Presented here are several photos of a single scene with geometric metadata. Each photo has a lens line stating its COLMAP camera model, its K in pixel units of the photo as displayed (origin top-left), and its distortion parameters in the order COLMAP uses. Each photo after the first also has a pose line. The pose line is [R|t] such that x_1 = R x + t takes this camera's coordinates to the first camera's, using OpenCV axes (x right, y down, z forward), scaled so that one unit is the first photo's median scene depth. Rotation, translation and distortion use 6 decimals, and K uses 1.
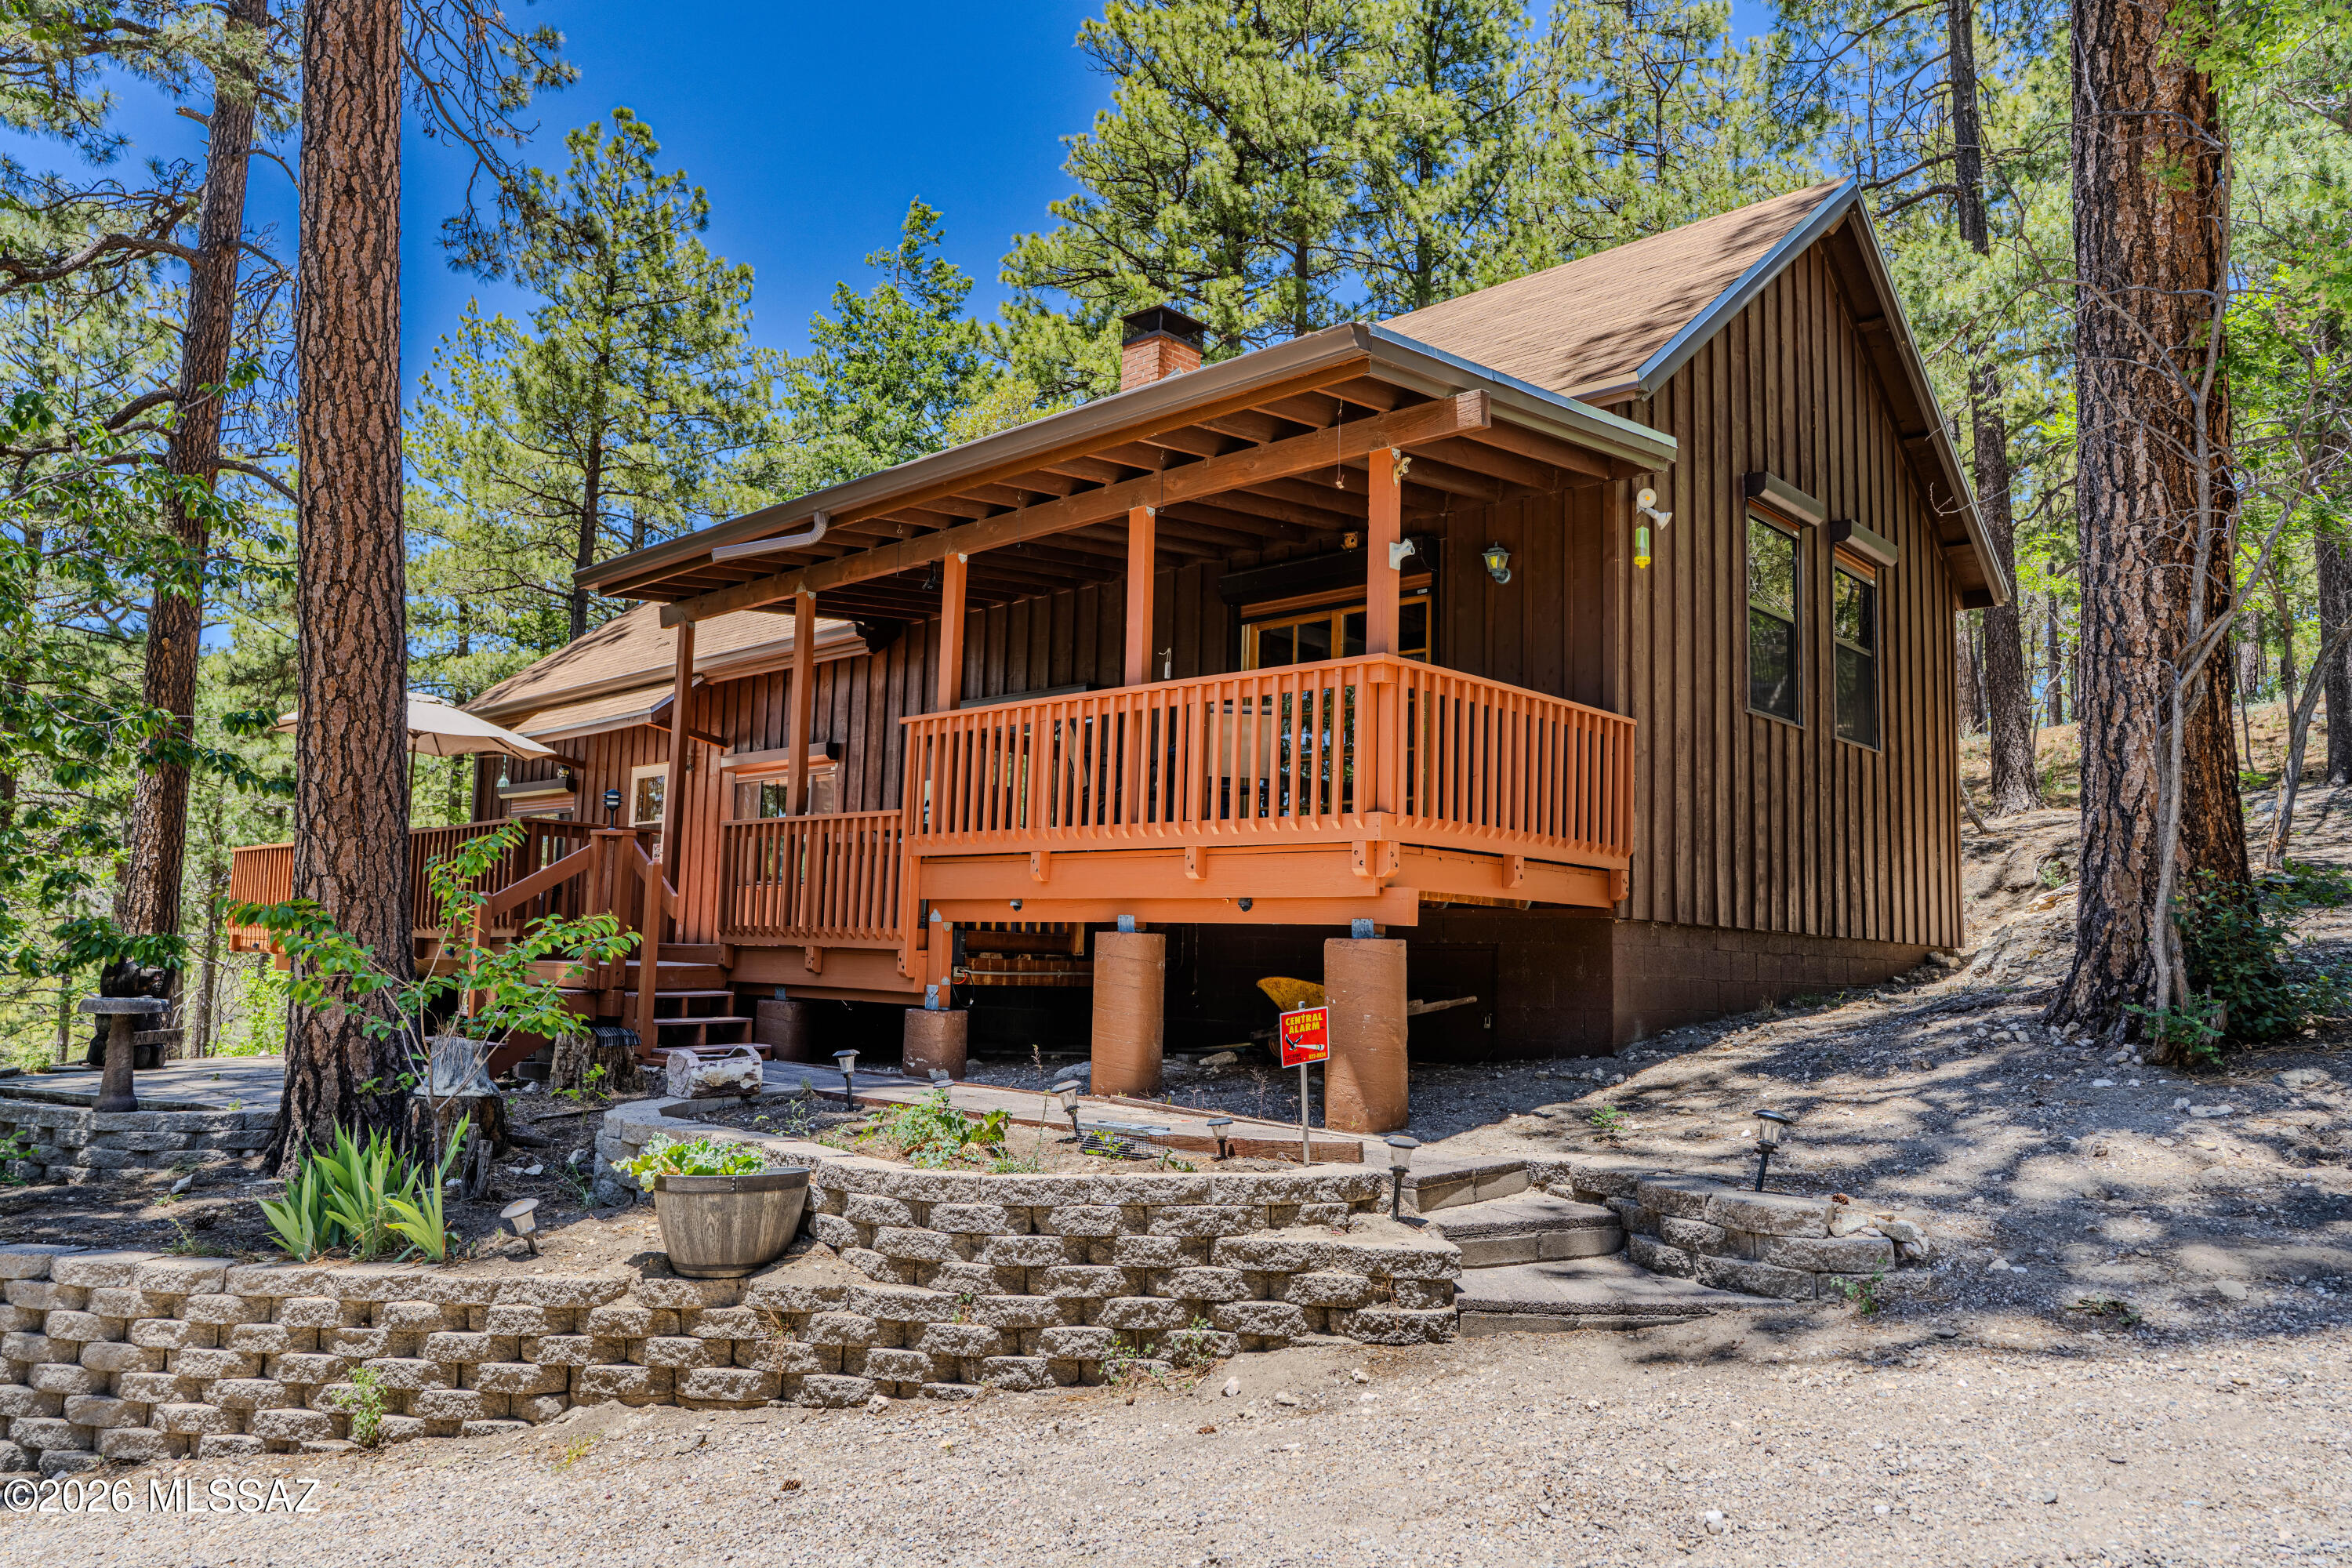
lens RADIAL K [[1610.9, 0, 1189.9], [0, 1610.9, 771.3], [0, 0, 1]] dist [0.002110, -0.000490]
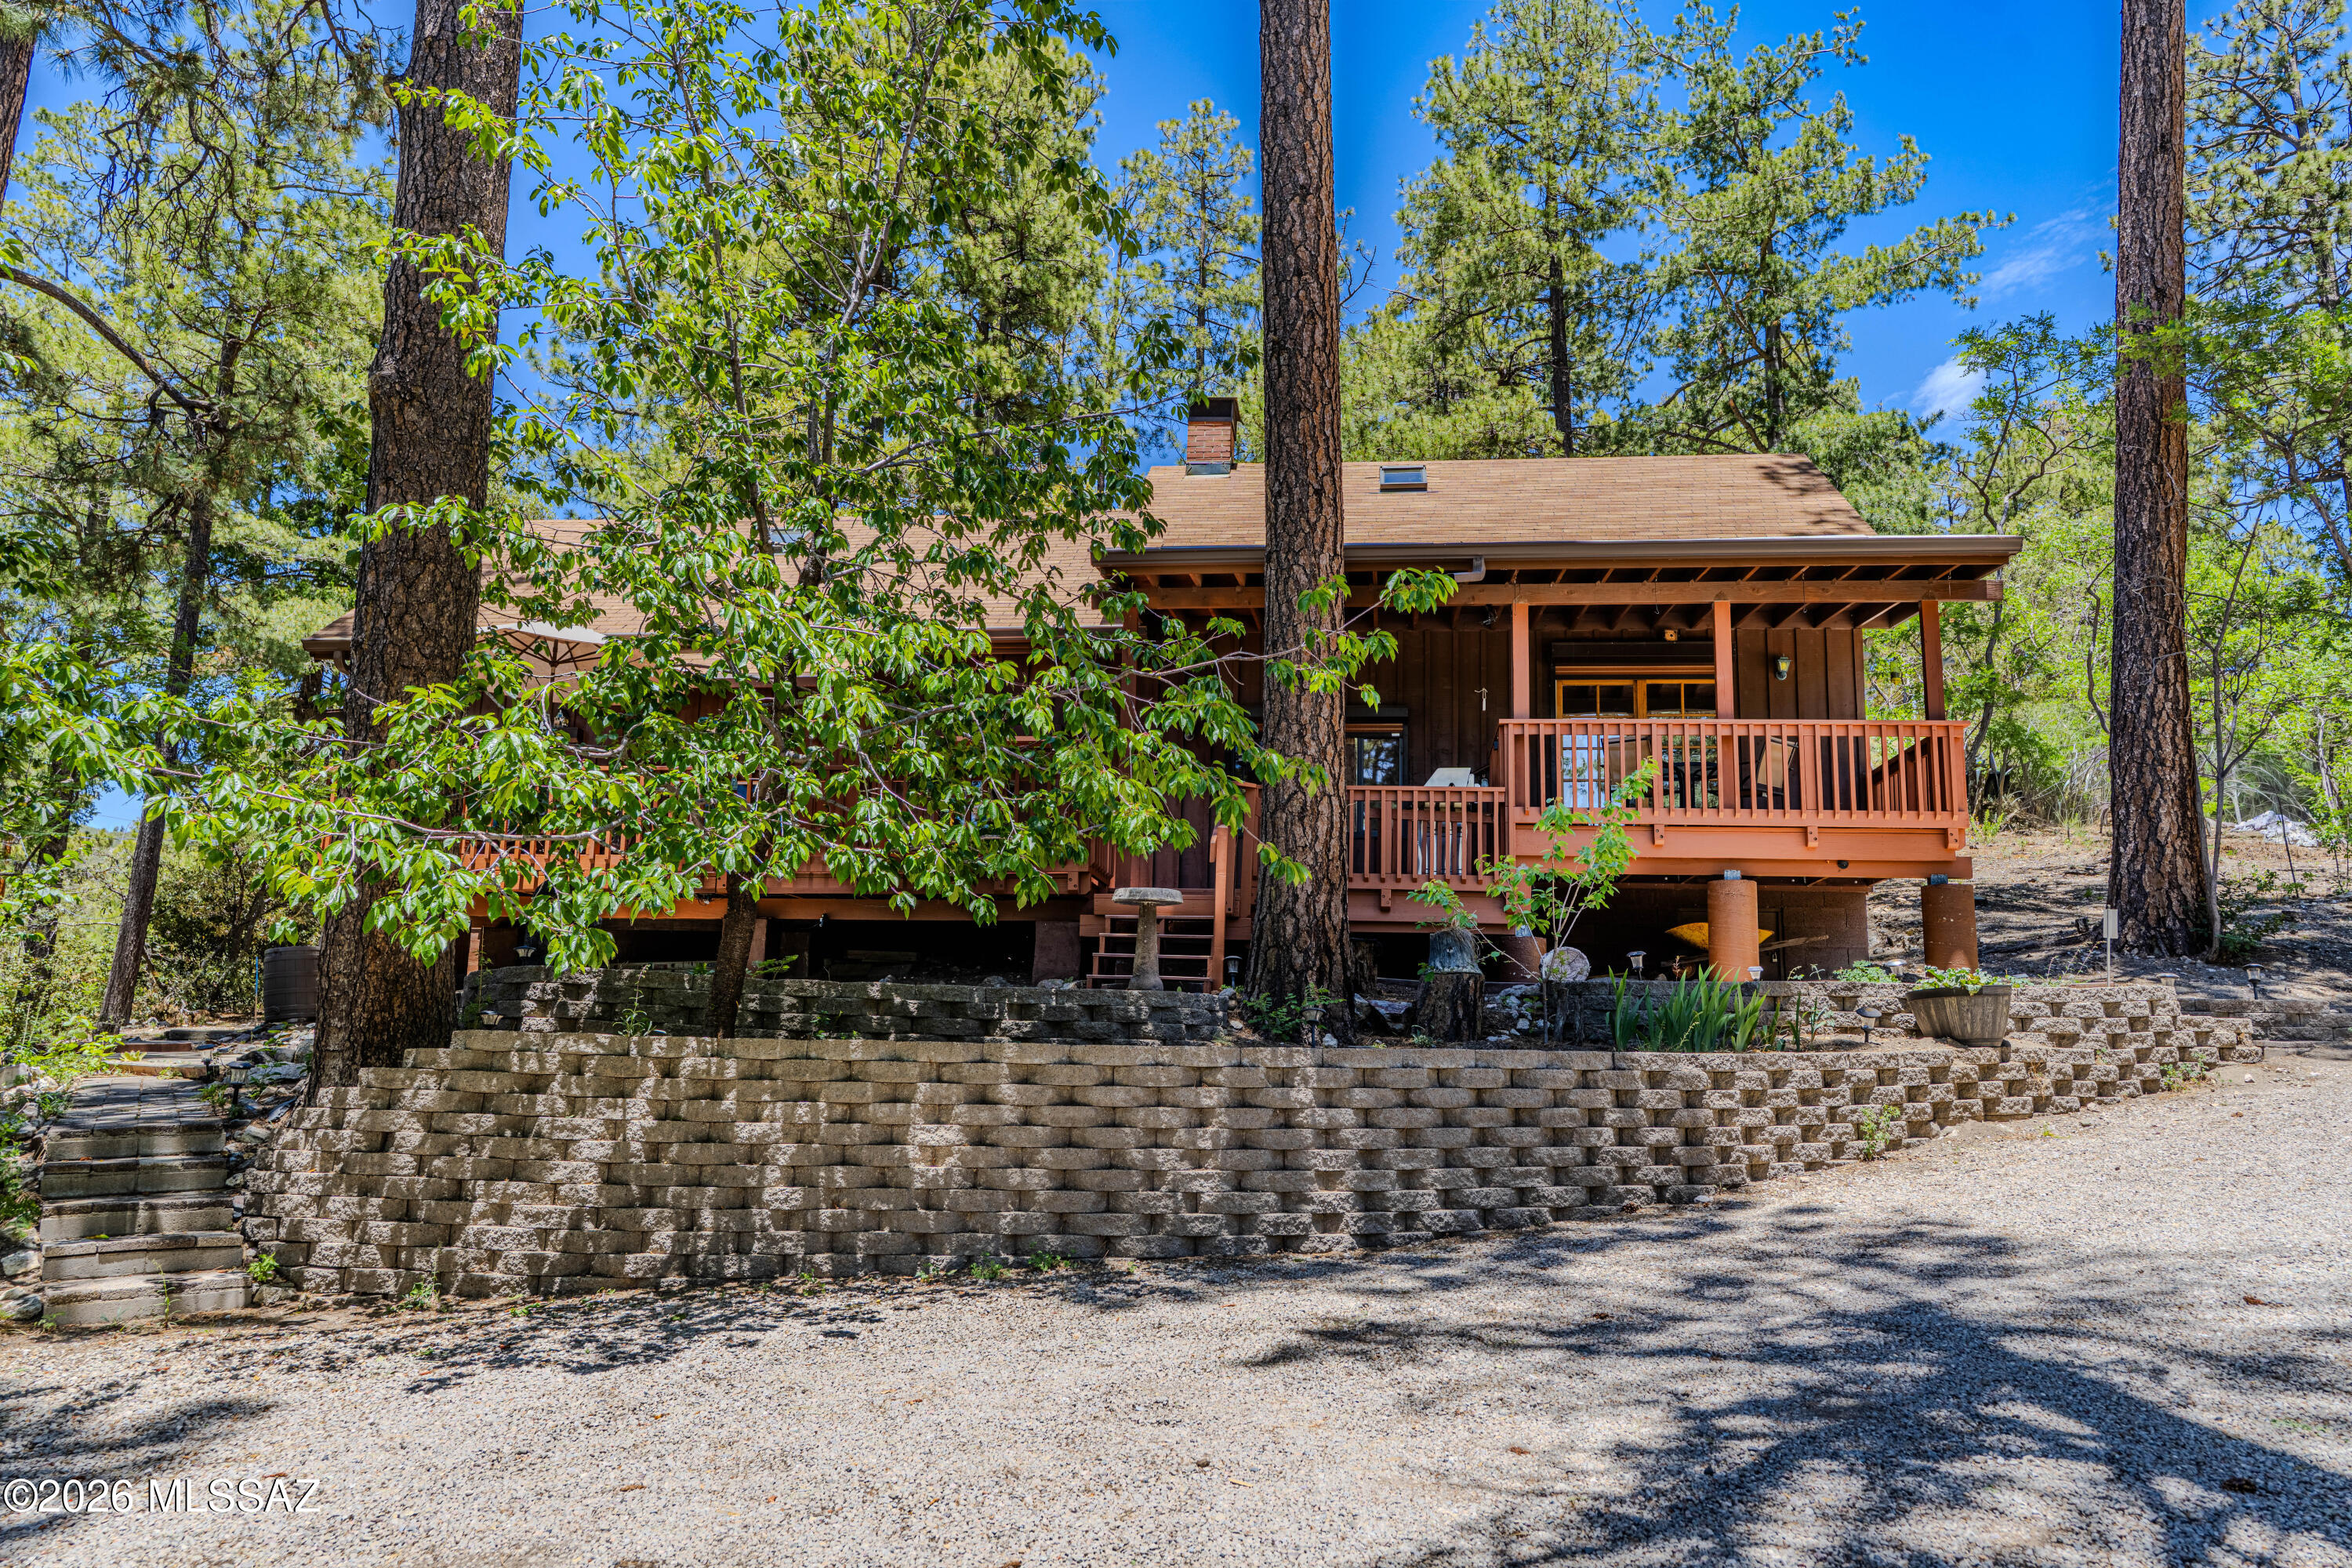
lens RADIAL K [[1610.9, 0, 1174.7], [0, 1610.9, 793.6], [0, 0, 1]] dist [0.002110, -0.000490]
pose [[0.796709, 0.092495, 0.597243, -1.893714], [-0.072568, 0.995710, -0.057401, 0.198862], [-0.599990, 0.002391, 0.800004, 0.159222]]
